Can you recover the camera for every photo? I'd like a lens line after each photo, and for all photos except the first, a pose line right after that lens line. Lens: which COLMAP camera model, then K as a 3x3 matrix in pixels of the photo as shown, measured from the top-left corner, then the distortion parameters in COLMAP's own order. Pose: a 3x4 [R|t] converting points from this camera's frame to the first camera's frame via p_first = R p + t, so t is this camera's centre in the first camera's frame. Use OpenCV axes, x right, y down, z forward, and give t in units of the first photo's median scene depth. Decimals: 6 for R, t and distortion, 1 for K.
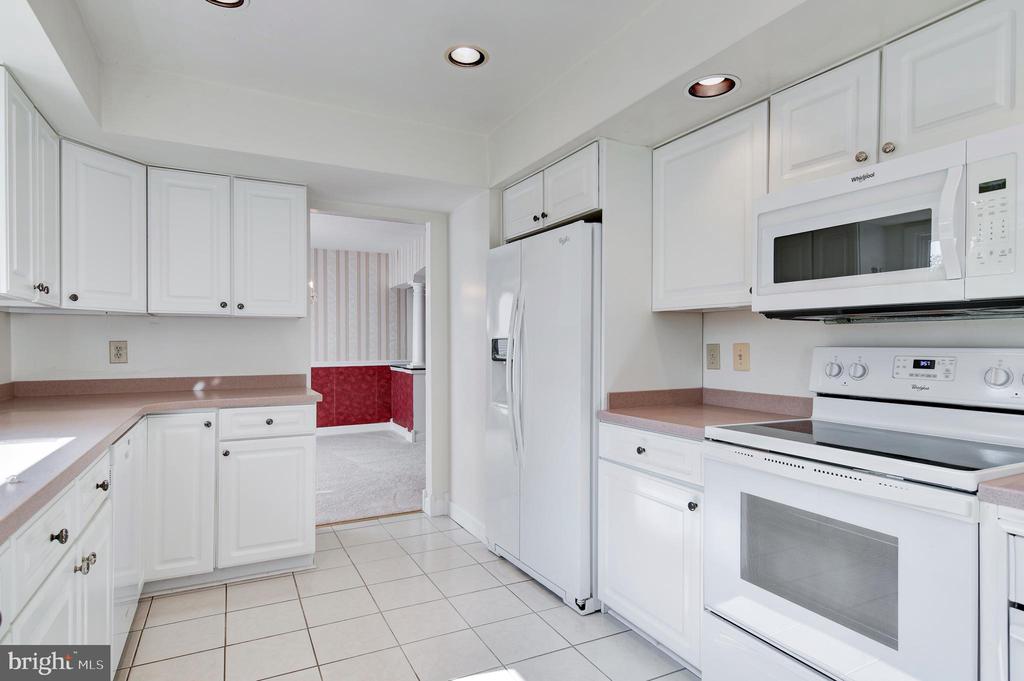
lens RADIAL K [[563.2, 0, 512.0], [0, 563.2, 340.5], [0, 0, 1]] dist [0.031849, 0.000506]
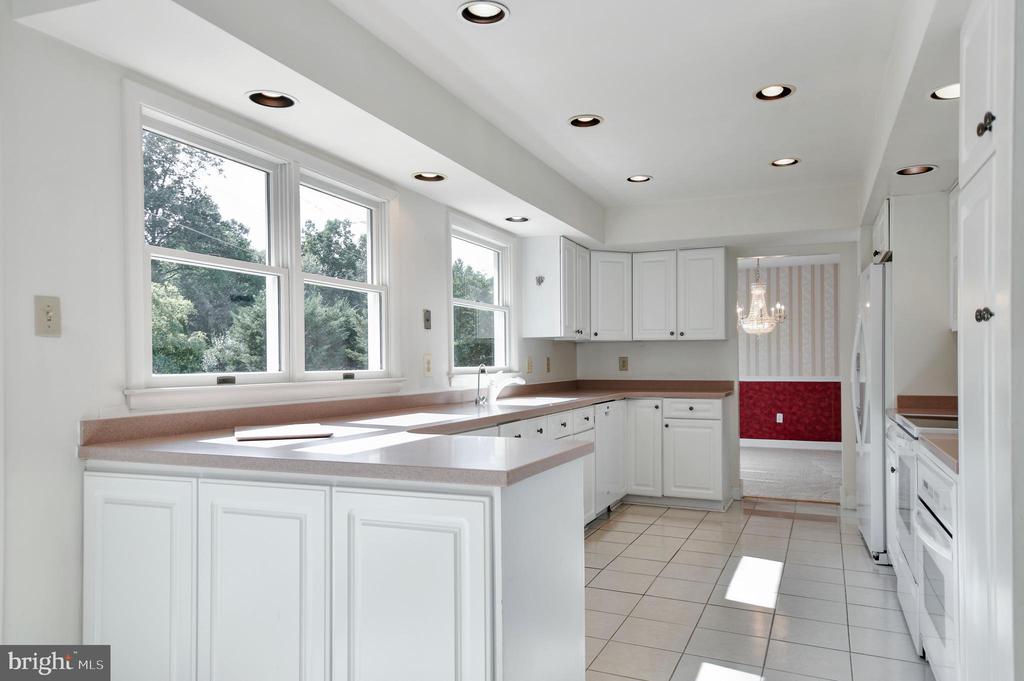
lens RADIAL K [[715.4, 0, 512.0], [0, 715.4, 340.5], [0, 0, 1]] dist [0.113165, 0.000777]
pose [[0.630888, -0.027855, -0.775374, 0.815242], [0.008258, 0.999540, -0.029189, 0.011273], [0.775830, 0.012012, 0.630827, -0.640101]]
